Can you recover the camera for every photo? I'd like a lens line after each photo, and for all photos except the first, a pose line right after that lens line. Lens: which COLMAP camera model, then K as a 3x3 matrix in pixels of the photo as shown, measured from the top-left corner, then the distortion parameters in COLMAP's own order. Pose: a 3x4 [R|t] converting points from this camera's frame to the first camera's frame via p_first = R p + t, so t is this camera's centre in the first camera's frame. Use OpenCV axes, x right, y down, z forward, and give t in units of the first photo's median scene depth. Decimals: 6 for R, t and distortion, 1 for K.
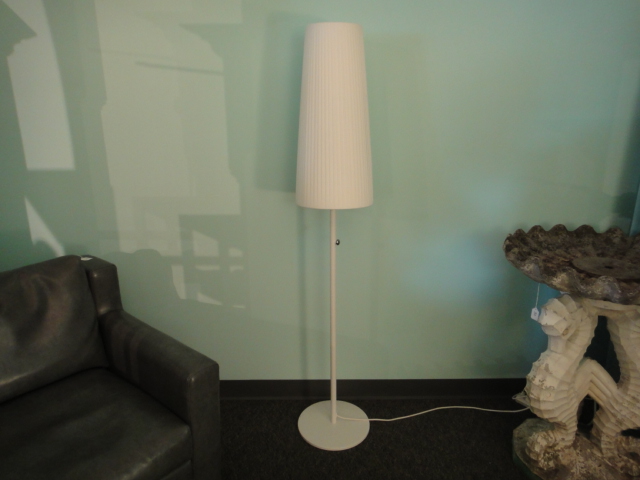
lens RADIAL K [[476.5, 0, 319.0], [0, 476.5, 237.0], [0, 0, 1]] dist [0.037278, -0.000743]
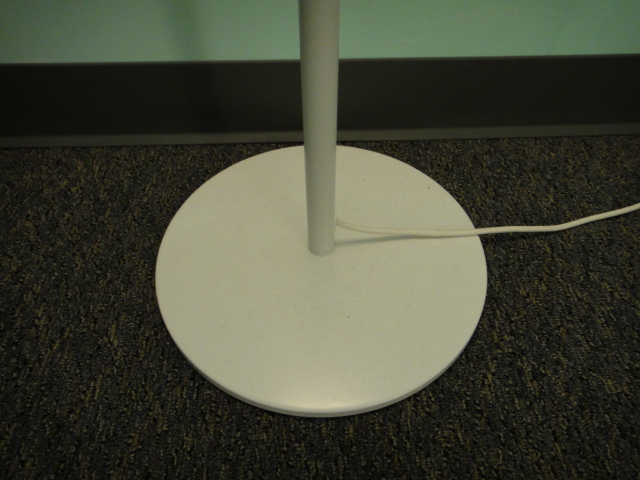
lens RADIAL K [[466.3, 0, 320.0], [0, 466.3, 240.0], [0, 0, 1]] dist [0.000934, -0.001184]
pose [[0.999226, -0.023053, 0.031880, 0.023859], [0.001681, 0.834606, 0.550845, 0.271438], [-0.039306, -0.550365, 0.833998, 0.840862]]
